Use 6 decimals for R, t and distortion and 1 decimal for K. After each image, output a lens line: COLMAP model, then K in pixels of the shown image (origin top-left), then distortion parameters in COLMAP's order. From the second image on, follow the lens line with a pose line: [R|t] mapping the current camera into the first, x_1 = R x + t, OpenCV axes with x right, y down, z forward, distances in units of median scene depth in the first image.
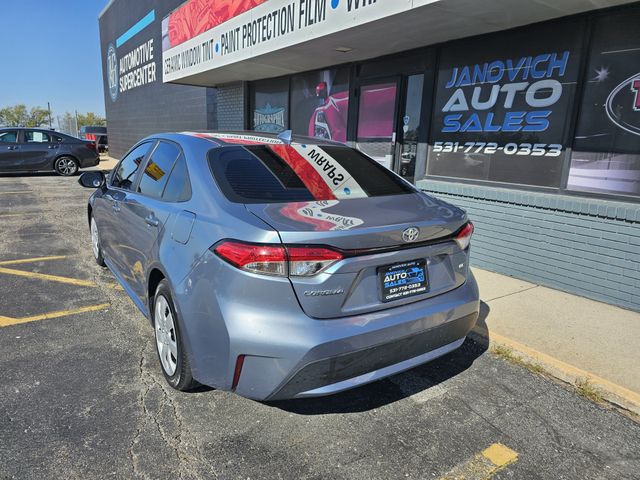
lens RADIAL K [[431.2, 0, 312.5], [0, 431.2, 237.4], [0, 0, 1]] dist [0.054083, -0.053377]
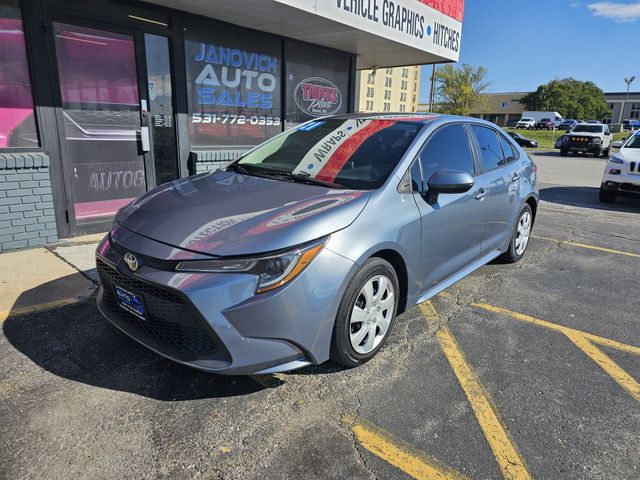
lens RADIAL K [[431.6, 0, 320.0], [0, 431.6, 240.0], [0, 0, 1]] dist [0.059866, -0.057178]
pose [[-0.280091, -0.278141, 0.918796, -0.871286], [0.172650, 0.926904, 0.333227, -0.246799], [-0.944320, 0.251964, -0.211596, 1.072071]]
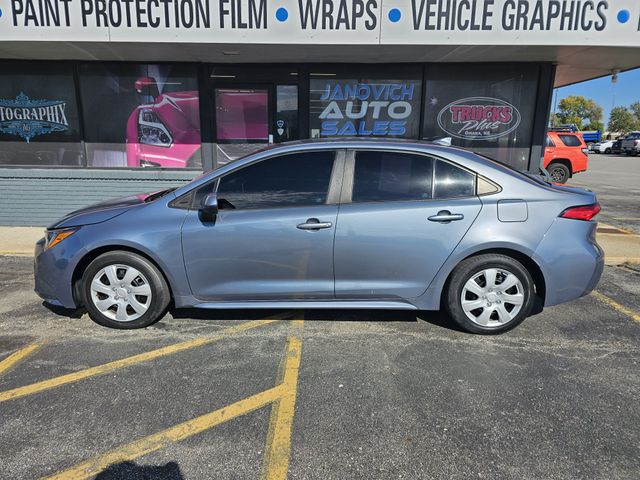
lens RADIAL K [[426.1, 0, 314.0], [0, 426.1, 243.1], [0, 0, 1]] dist [0.061481, -0.054918]
pose [[0.570138, -0.212603, 0.793563, -0.799666], [0.190032, 0.973867, 0.124380, -0.097948], [-0.799269, 0.079889, 0.595640, 0.313186]]
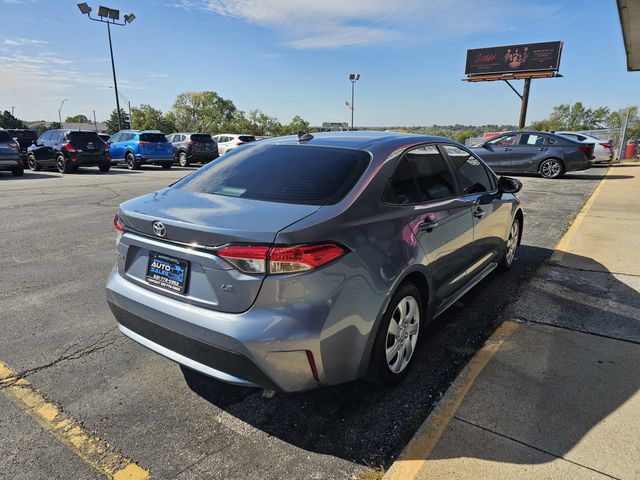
lens RADIAL K [[428.9, 0, 312.4], [0, 428.9, 246.6], [0, 0, 1]] dist [0.064119, -0.057507]
pose [[0.353420, 0.221831, -0.908783, 0.521465], [-0.209036, 0.965639, 0.154417, -0.080847], [0.911810, 0.135395, 0.387647, 0.370697]]
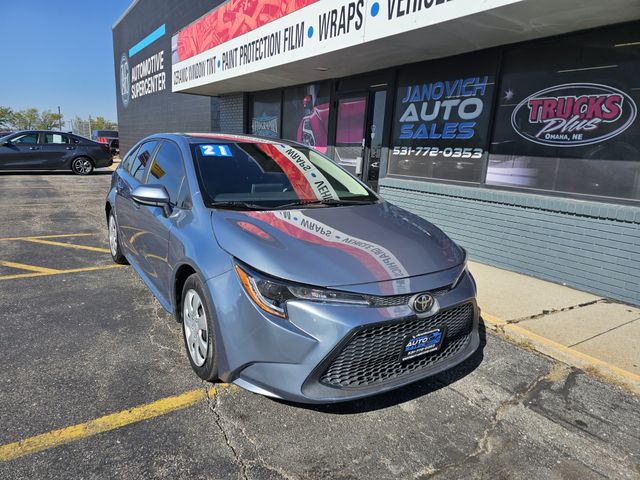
lens RADIAL K [[426.1, 0, 314.0], [0, 426.1, 243.1], [0, 0, 1]] dist [0.061481, -0.054918]
pose [[0.999834, 0.016954, -0.006633, 0.073287], [-0.016967, 0.999854, -0.001876, 0.060912], [0.006601, 0.001989, 0.999976, -0.217055]]
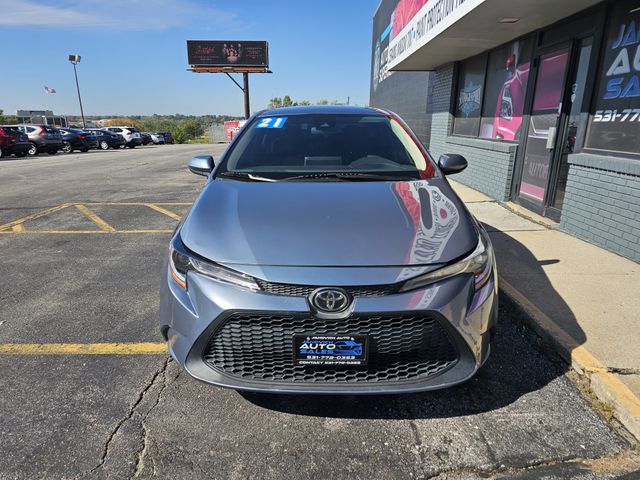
lens RADIAL K [[426.1, 0, 314.0], [0, 426.1, 243.1], [0, 0, 1]] dist [0.061481, -0.054918]
pose [[0.822781, 0.129855, -0.553326, 0.354188], [-0.105214, 0.991523, 0.076240, 0.047829], [0.558535, -0.004511, 0.829469, -0.077172]]
